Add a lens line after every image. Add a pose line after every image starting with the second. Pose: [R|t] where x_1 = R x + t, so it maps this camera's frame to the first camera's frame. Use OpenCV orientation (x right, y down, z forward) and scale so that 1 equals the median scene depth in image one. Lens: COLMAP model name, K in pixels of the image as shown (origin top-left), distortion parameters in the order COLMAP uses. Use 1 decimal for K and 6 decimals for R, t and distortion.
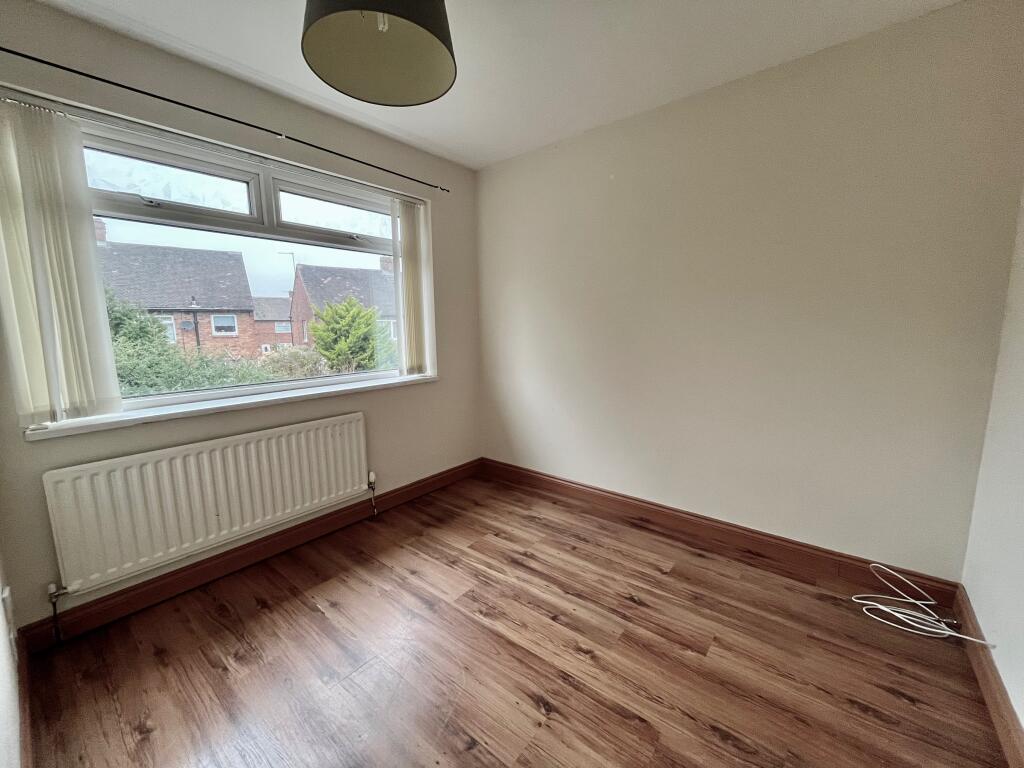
lens RADIAL K [[411.3, 0, 511.1], [0, 411.3, 382.1], [0, 0, 1]] dist [-0.001005, 0.000011]
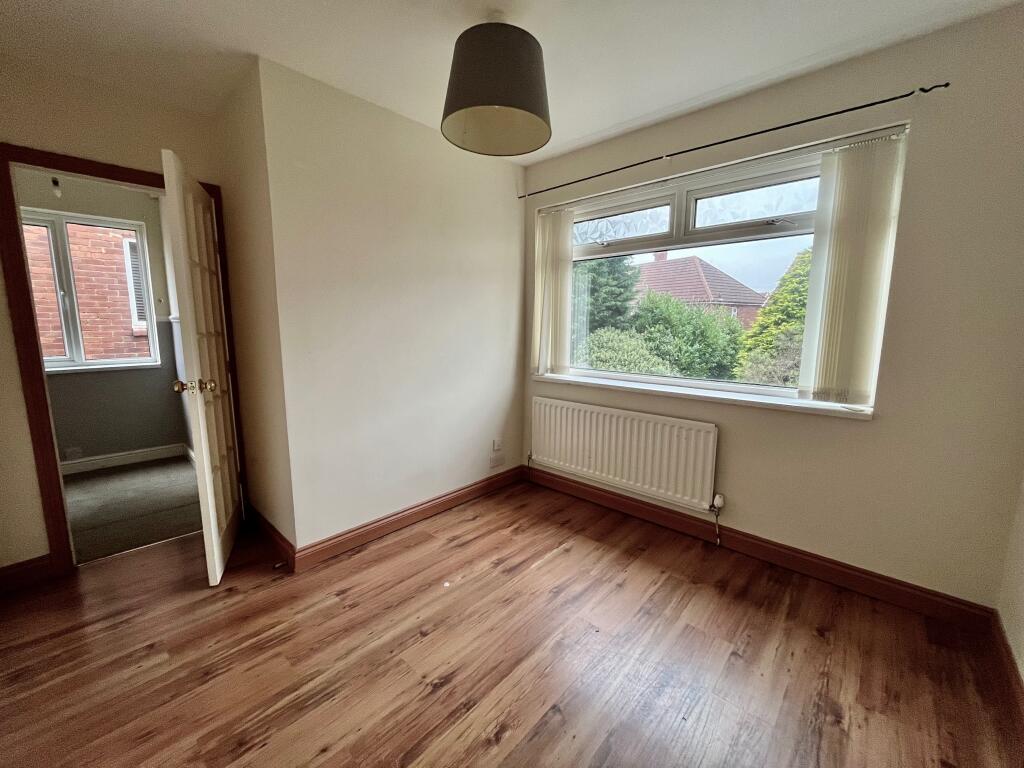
lens RADIAL K [[411.3, 0, 511.1], [0, 411.3, 382.1], [0, 0, 1]] dist [-0.001005, 0.000011]
pose [[-0.053543, 0.153290, -0.986730, 0.598103], [-0.144328, 0.976583, 0.159546, -0.108631], [0.988080, 0.150955, -0.030165, 0.645296]]
